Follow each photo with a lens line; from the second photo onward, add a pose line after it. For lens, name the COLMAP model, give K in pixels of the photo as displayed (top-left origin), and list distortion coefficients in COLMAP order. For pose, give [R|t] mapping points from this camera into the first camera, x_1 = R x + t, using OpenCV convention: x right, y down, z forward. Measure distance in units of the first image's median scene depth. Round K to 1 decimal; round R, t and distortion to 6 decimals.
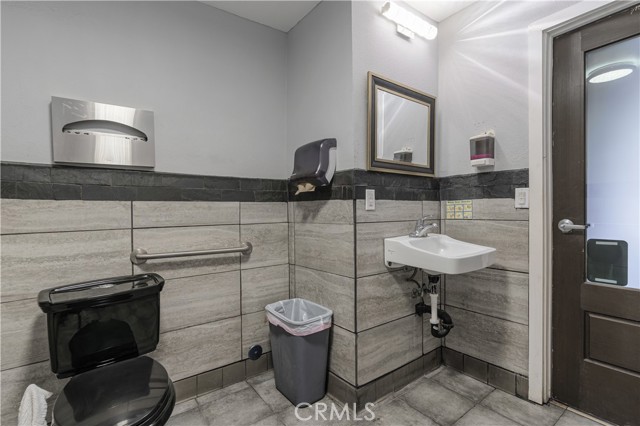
lens RADIAL K [[299.6, 0, 318.3], [0, 299.6, 211.4], [0, 0, 1]] dist [-0.008614, 0.003715]
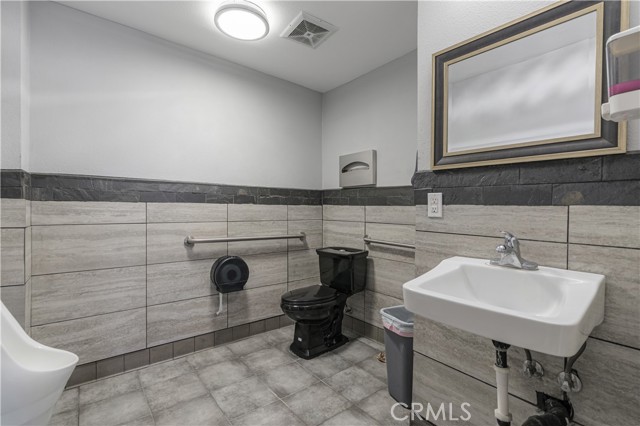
lens RADIAL K [[299.6, 0, 319.0], [0, 299.6, 210.3], [0, 0, 1]] dist [-0.008614, 0.003715]
pose [[0.034045, 0.018499, -0.999249, 0.995867], [-0.026513, 0.999494, 0.017600, -0.030391], [0.999069, 0.025894, 0.034518, 0.646356]]
